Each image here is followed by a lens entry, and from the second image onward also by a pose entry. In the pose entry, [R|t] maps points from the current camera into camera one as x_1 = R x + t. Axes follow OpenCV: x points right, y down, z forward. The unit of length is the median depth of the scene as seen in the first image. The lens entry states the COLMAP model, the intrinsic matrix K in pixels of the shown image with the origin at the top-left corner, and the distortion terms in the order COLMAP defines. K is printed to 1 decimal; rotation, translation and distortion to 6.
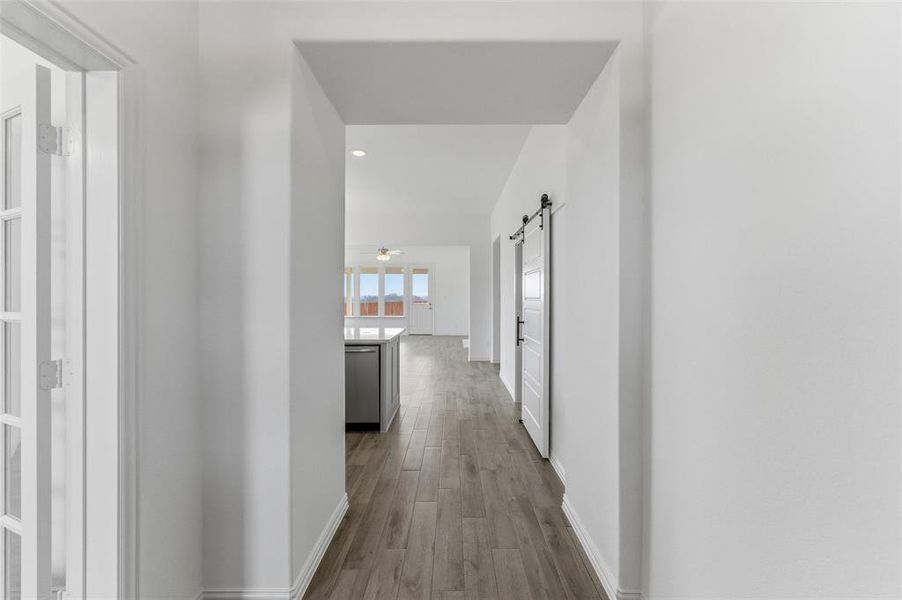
lens RADIAL K [[369.7, 0, 450.6], [0, 369.7, 295.5], [0, 0, 1]] dist [-0.004770, 0.000490]
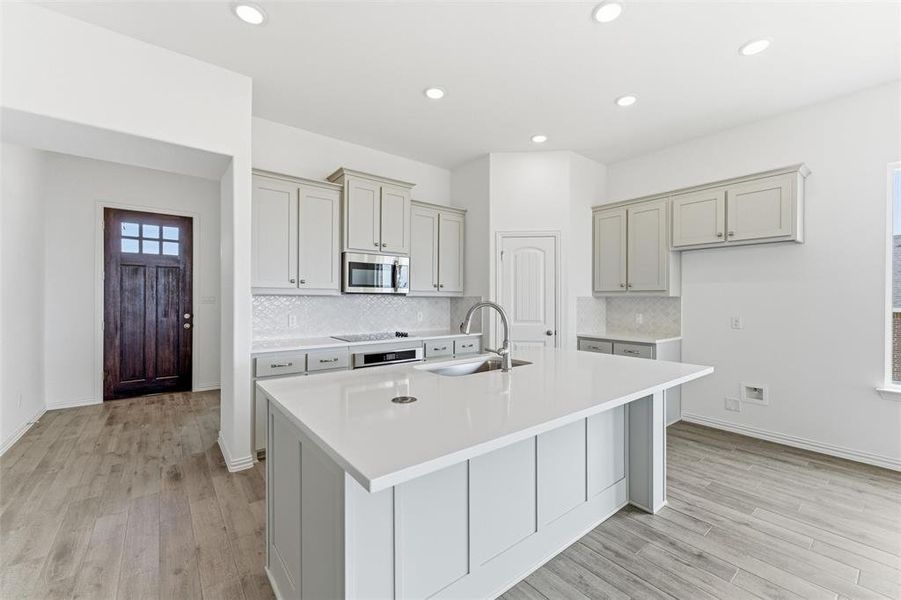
lens RADIAL K [[369.3, 0, 456.2], [0, 369.3, 298.6], [0, 0, 1]] dist [-0.004770, 0.000490]
pose [[-0.776783, -0.005401, -0.629745, -0.030660], [-0.003449, 0.999985, -0.004322, 0.004083], [0.629759, -0.001186, -0.776790, 0.793041]]
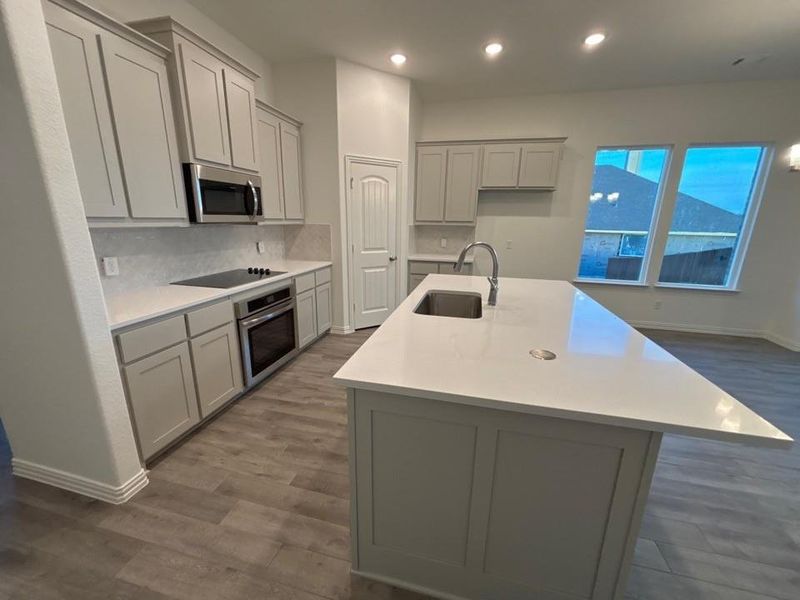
lens RADIAL K [[320.4, 0, 401.0], [0, 320.4, 301.1], [0, 0, 1]] dist [-0.002141, -0.000251]
pose [[-0.228551, 0.233771, -0.945048, 0.044597], [-0.016465, 0.969674, 0.243845, -0.011568], [0.973393, 0.071292, -0.217771, 0.570782]]
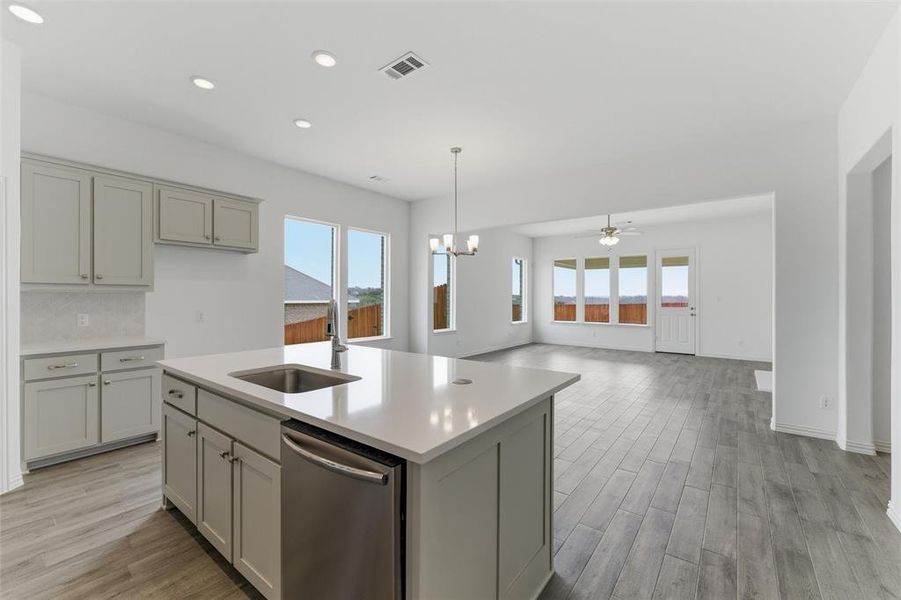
lens RADIAL K [[369.3, 0, 453.5], [0, 369.3, 295.6], [0, 0, 1]] dist [-0.004770, 0.000490]
pose [[0.796113, 0.000438, -0.605148, 0.009241], [-0.001346, 0.999999, -0.001046, 0.001906], [0.605146, 0.001647, 0.796113, 0.409369]]
